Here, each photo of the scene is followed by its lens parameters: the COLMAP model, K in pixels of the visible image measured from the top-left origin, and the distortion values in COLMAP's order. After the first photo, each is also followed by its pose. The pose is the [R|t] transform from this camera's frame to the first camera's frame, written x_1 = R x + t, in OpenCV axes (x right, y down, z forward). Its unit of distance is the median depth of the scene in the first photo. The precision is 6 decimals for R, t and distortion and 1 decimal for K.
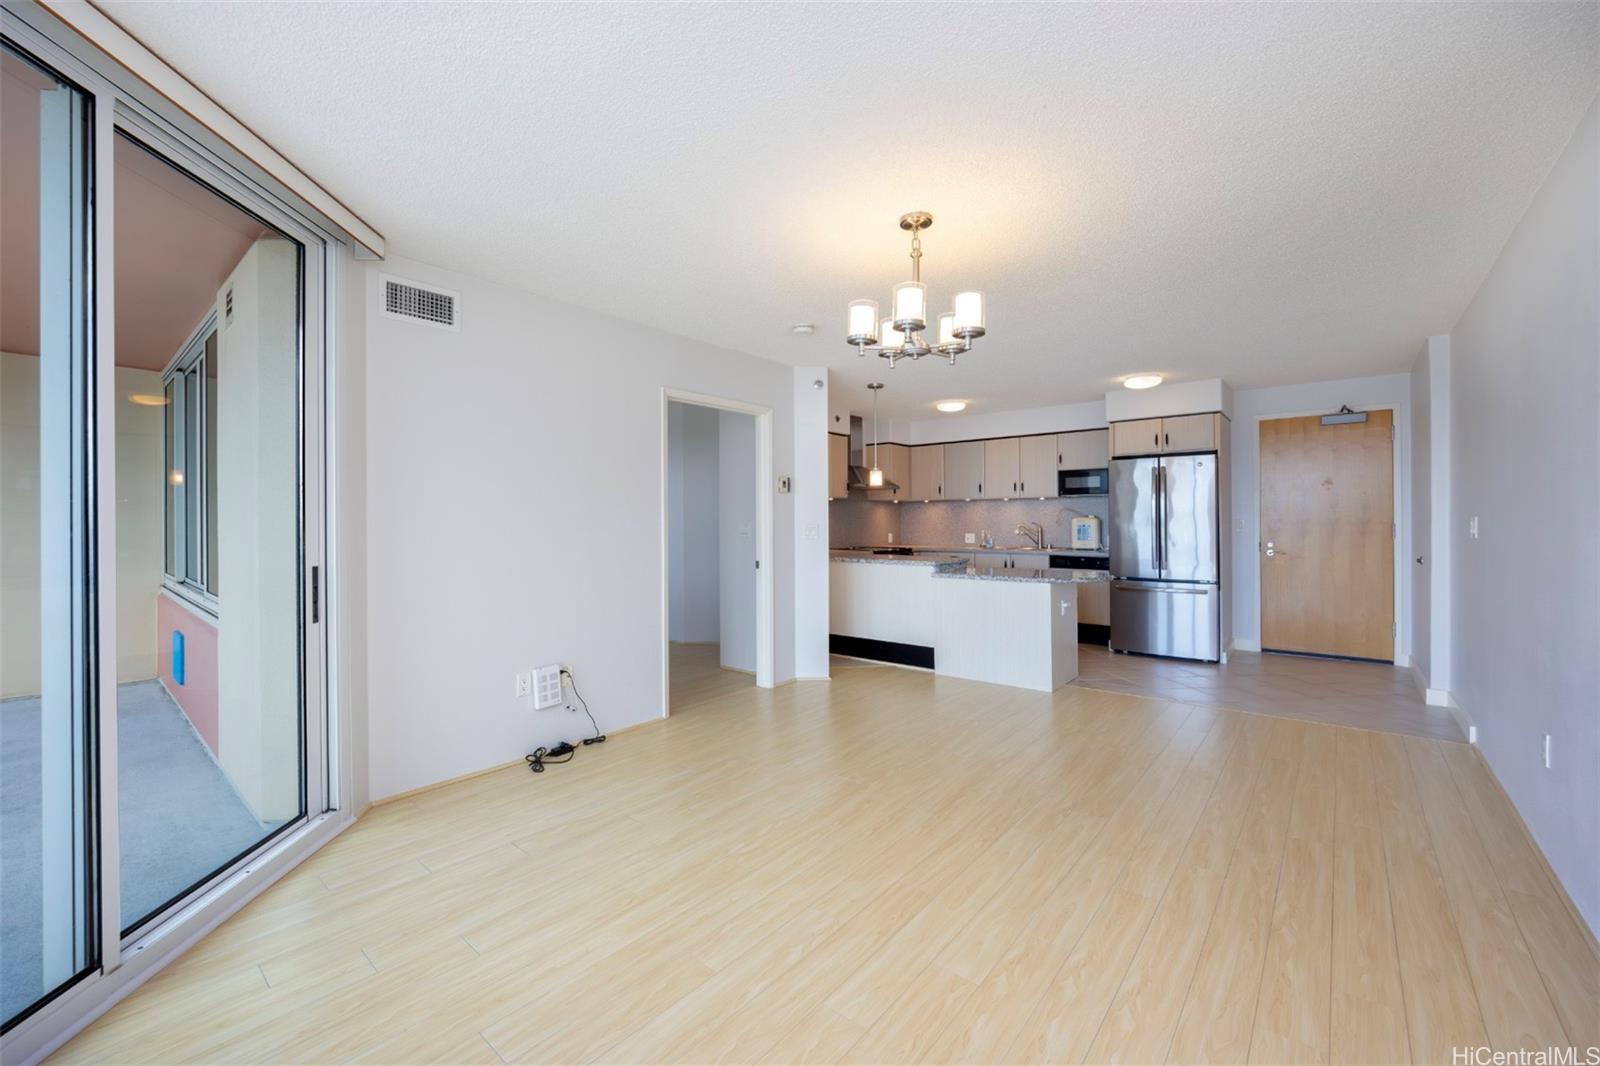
lens RADIAL K [[596.7, 0, 819.8], [0, 596.7, 517.9], [0, 0, 1]] dist [-0.002414, 0.000245]
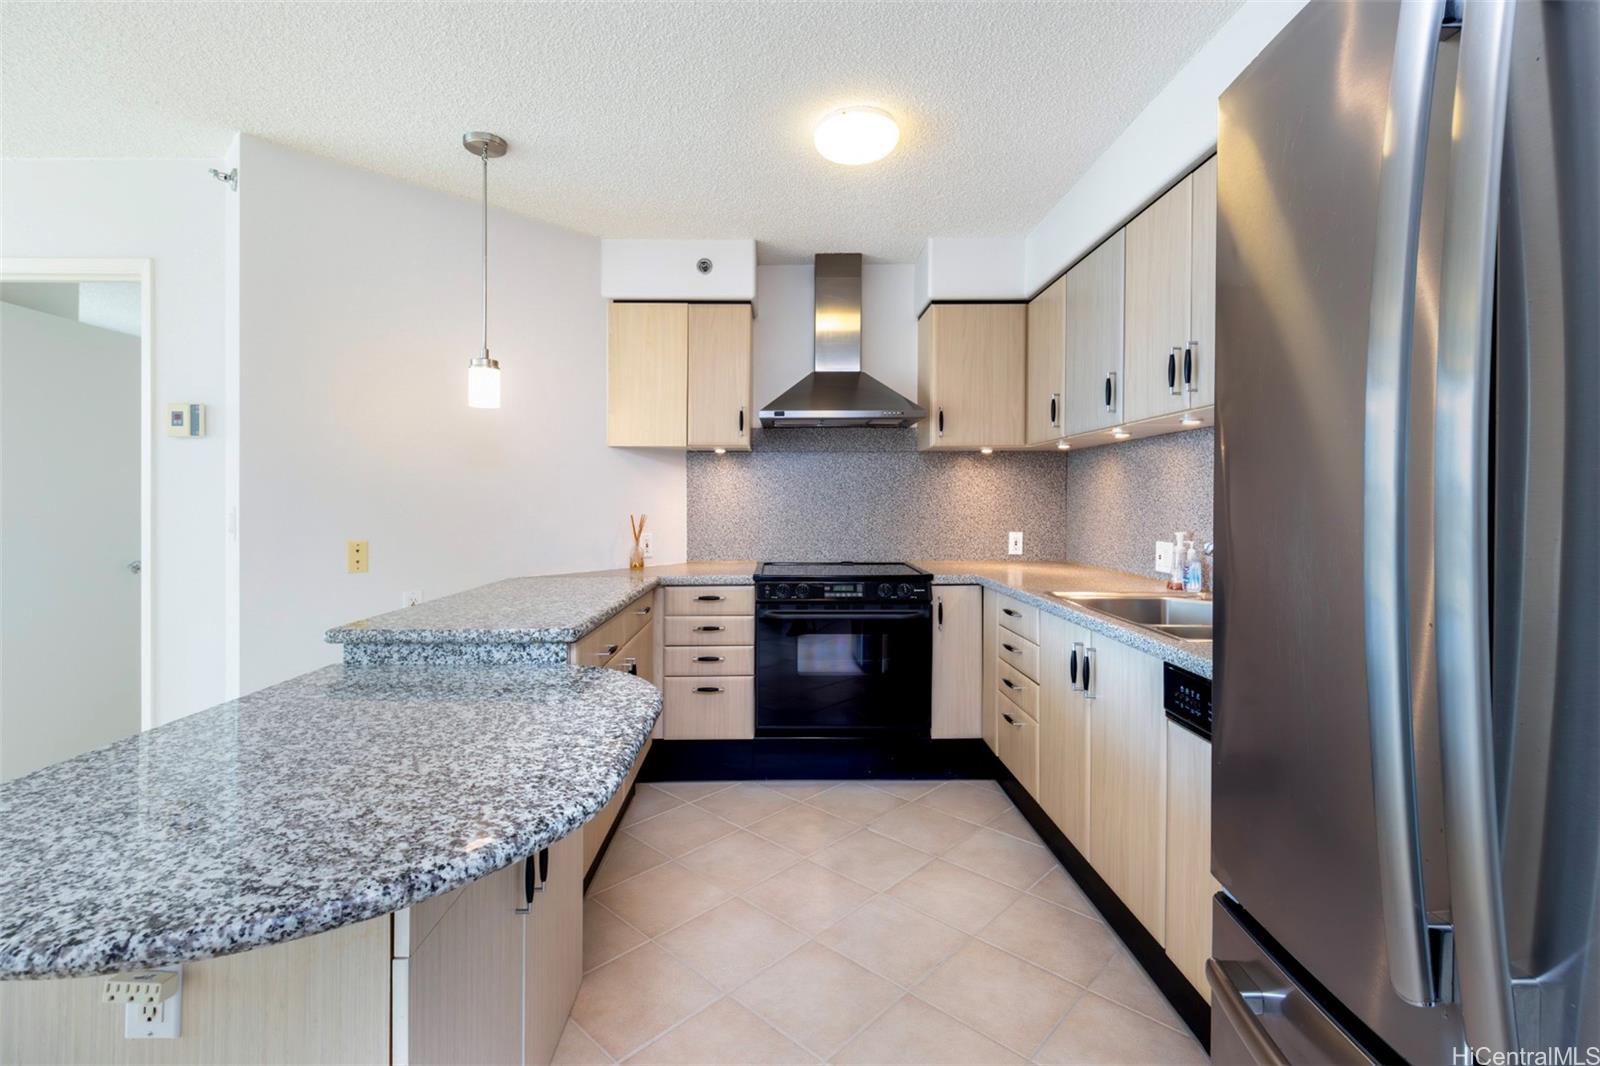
lens RADIAL K [[745.9, 0, 776.6], [0, 745.9, 499.4], [0, 0, 1]] dist [-0.004609, 0.000158]
pose [[0.654516, 0.002371, -0.756044, 0.572831], [0.001186, 0.999991, 0.004163, 0.002771], [0.756047, -0.003621, 0.654507, 0.820345]]
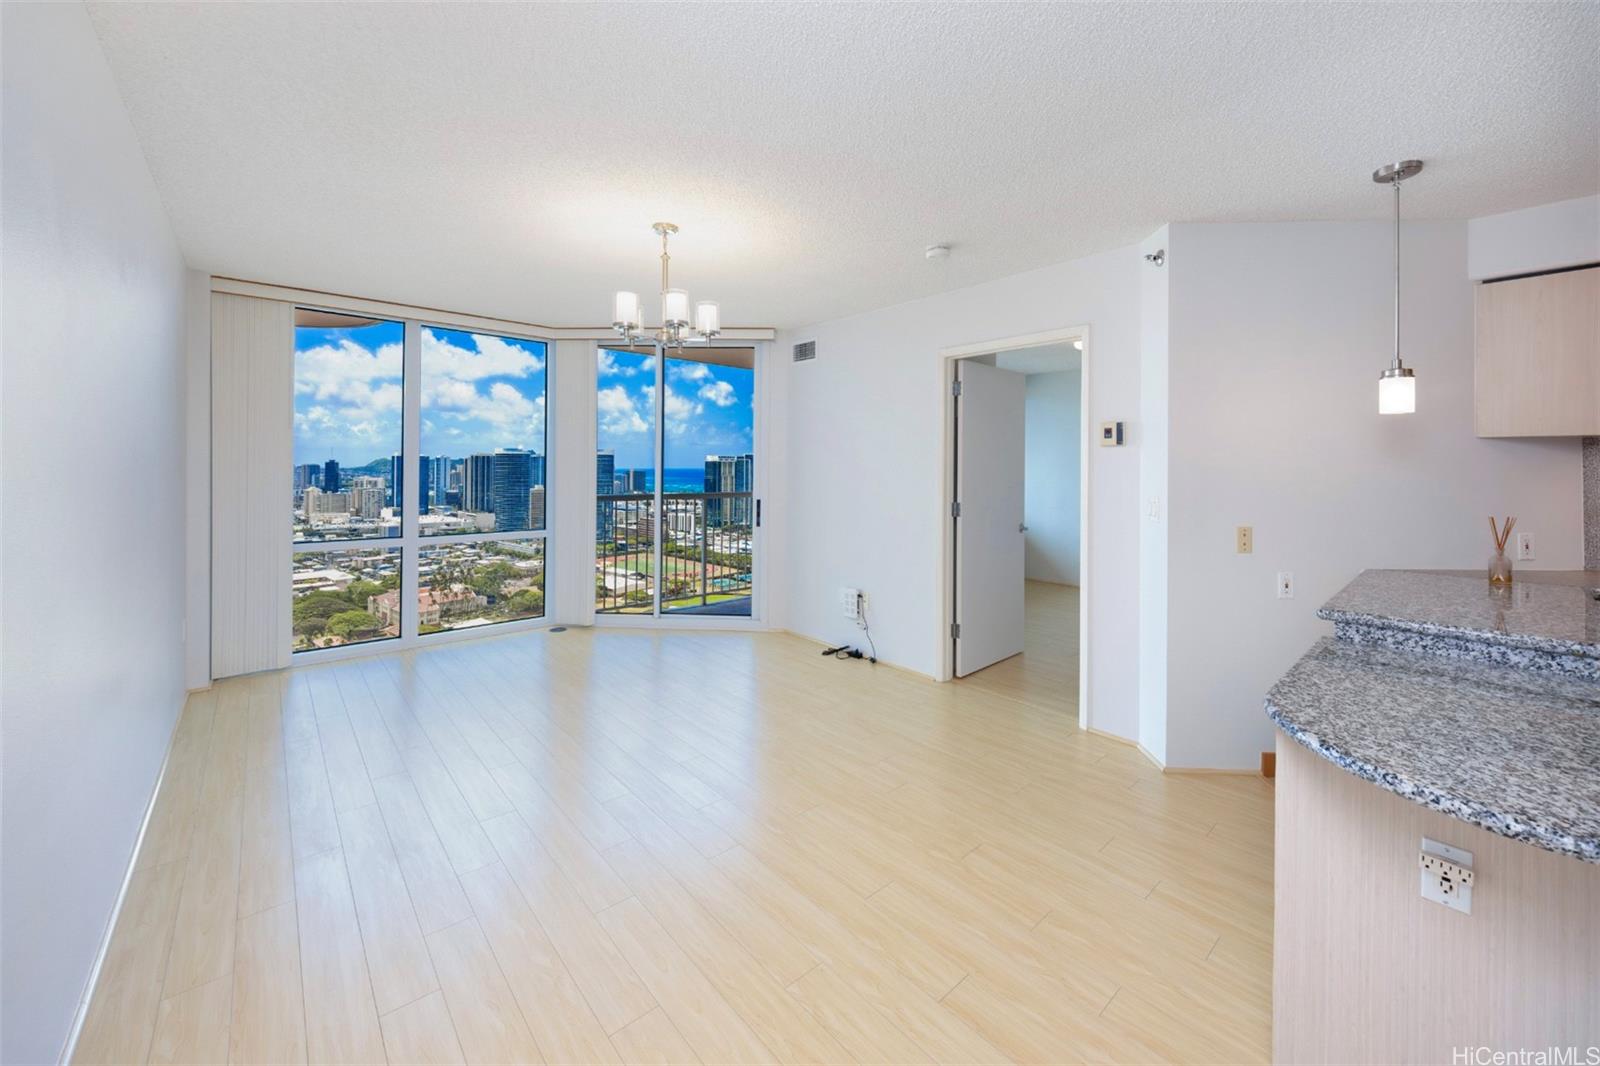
lens RADIAL K [[648.8, 0, 750.5], [0, 648.8, 462.4], [0, 0, 1]] dist [0.000008, -0.002866]
pose [[-0.202851, -0.006501, -0.979188, 0.611633], [-0.007874, 0.999956, -0.005008, -0.015472], [0.979178, 0.006694, -0.202893, 0.638319]]
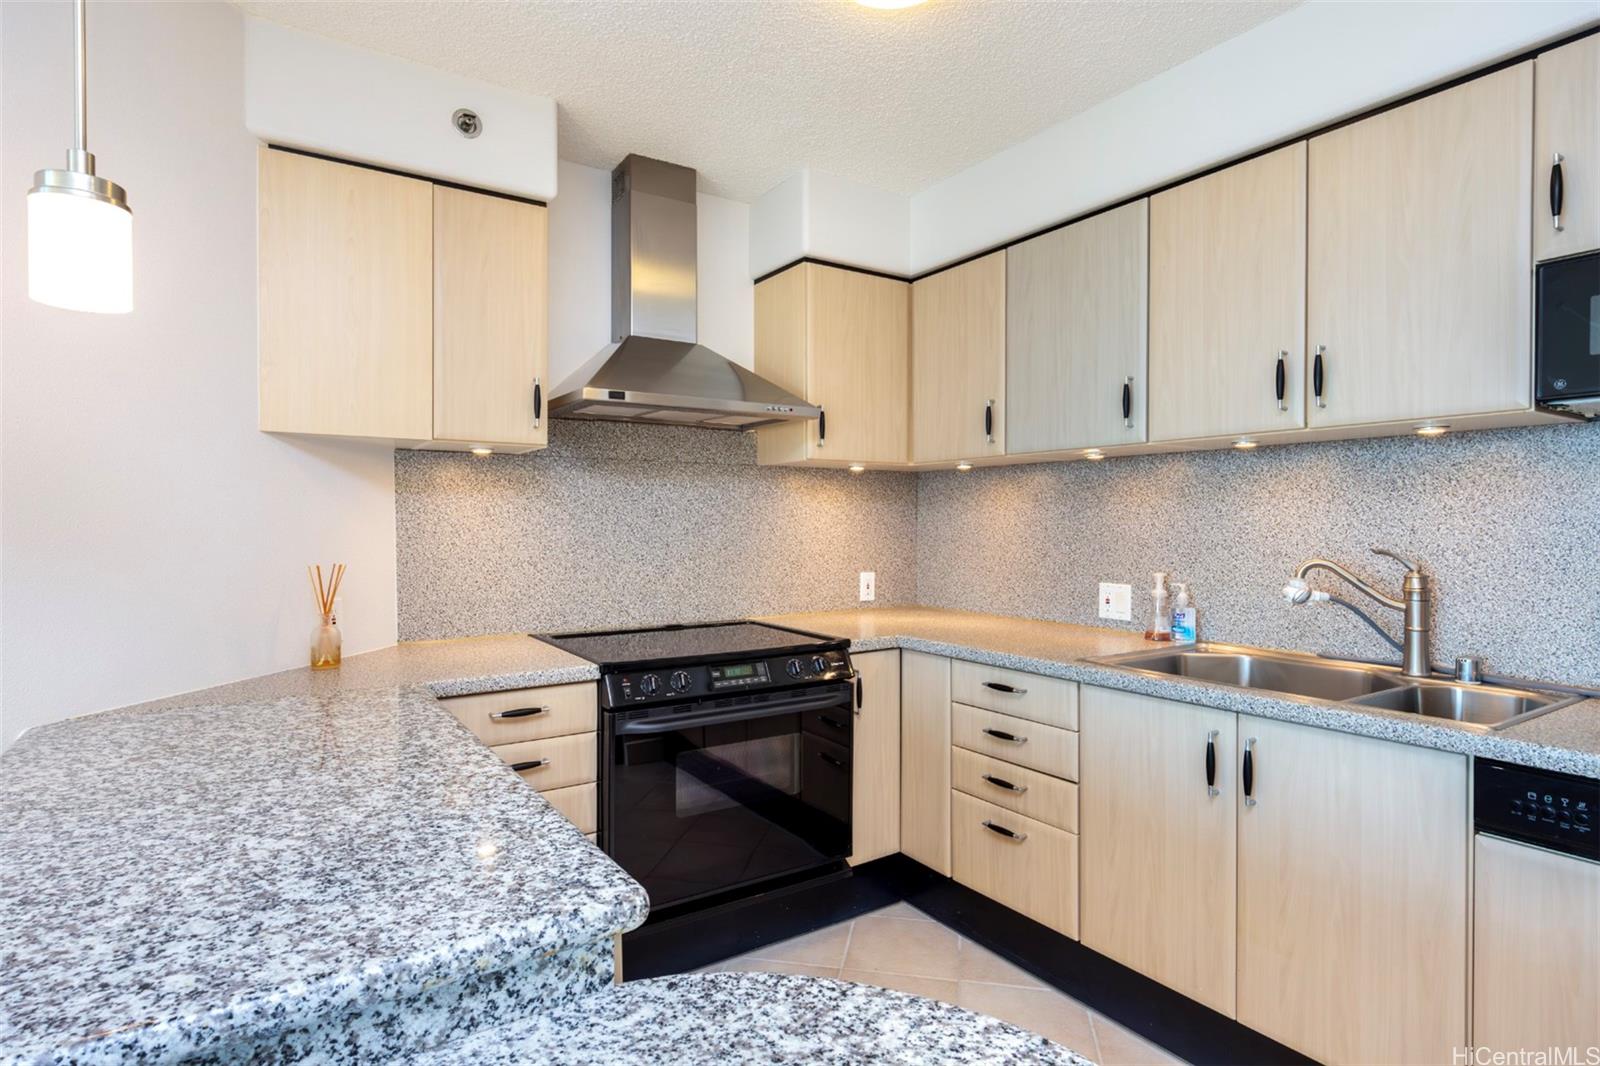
lens RADIAL K [[838.8, 0, 831.7], [0, 838.8, 533.7], [0, 0, 1]] dist [0.001996, -0.001902]
pose [[0.968546, 0.007138, -0.248731, 0.308661], [-0.002801, 0.999838, 0.017786, -0.003419], [0.248817, -0.016530, 0.968409, 0.839792]]
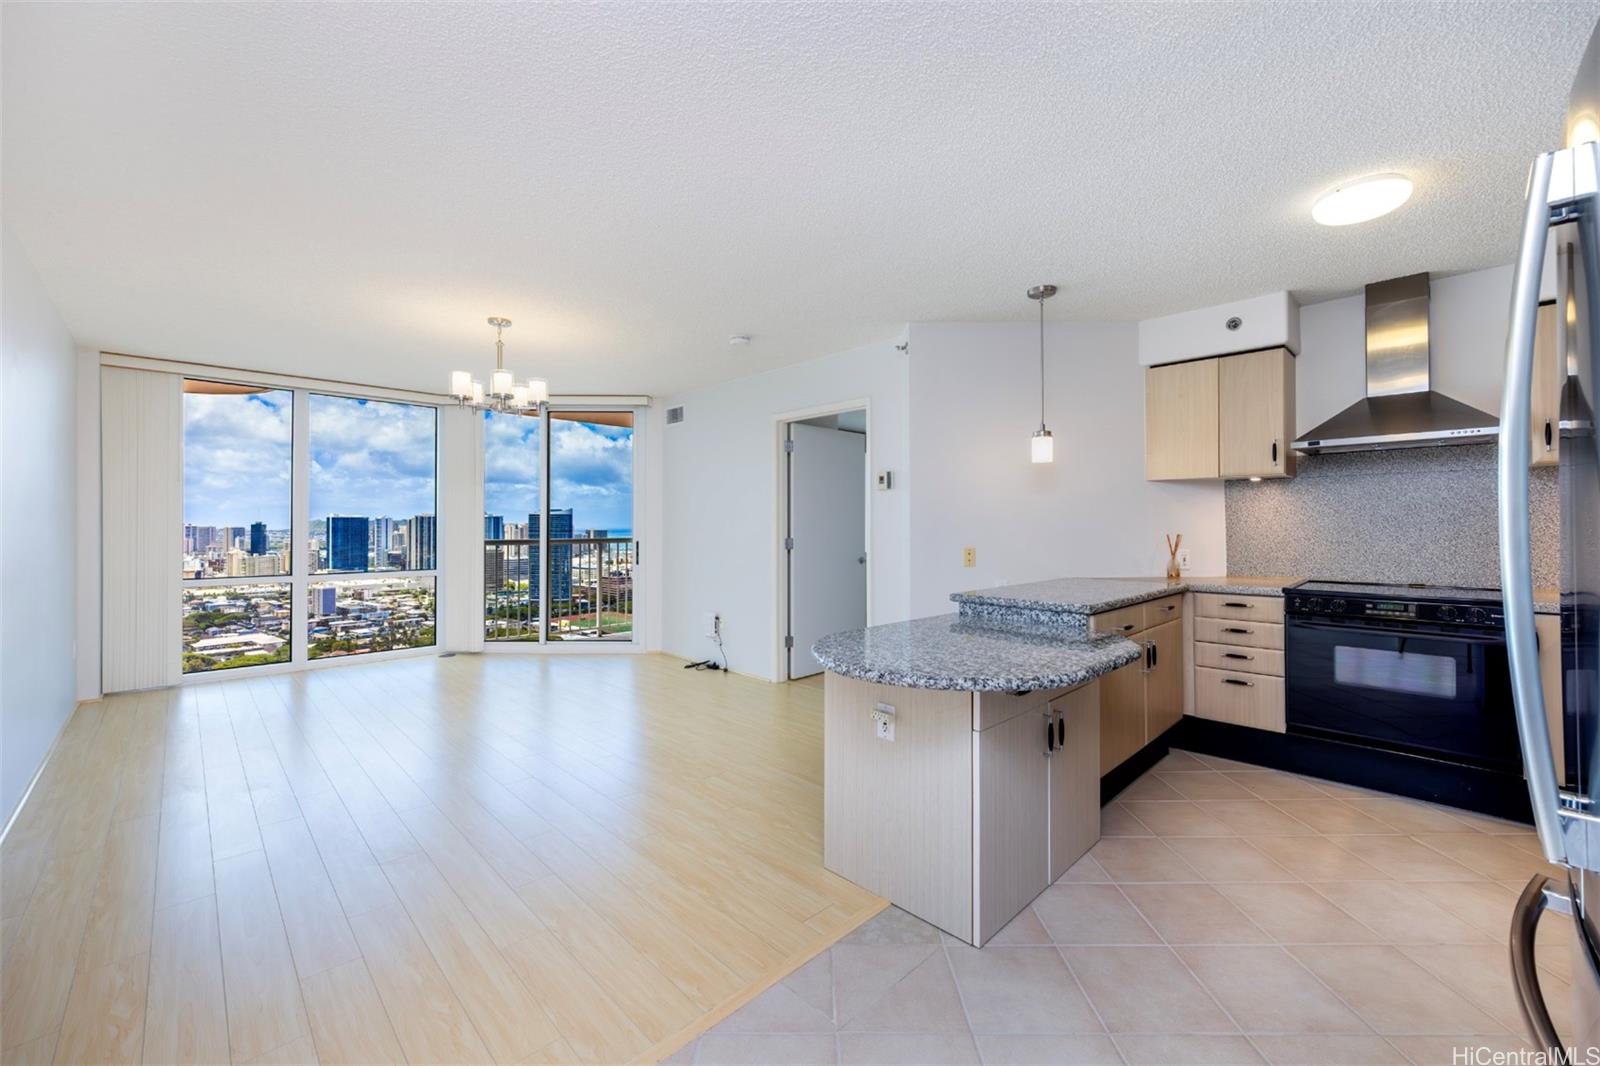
lens RADIAL K [[626.6, 0, 804.5], [0, 626.6, 517.4], [0, 0, 1]] dist [0.001708, -0.000341]
pose [[-0.071270, -0.009120, -0.997415, 0.720476], [0.007828, 0.999922, -0.009702, 0.003741], [0.997426, -0.008499, -0.071193, 0.802335]]
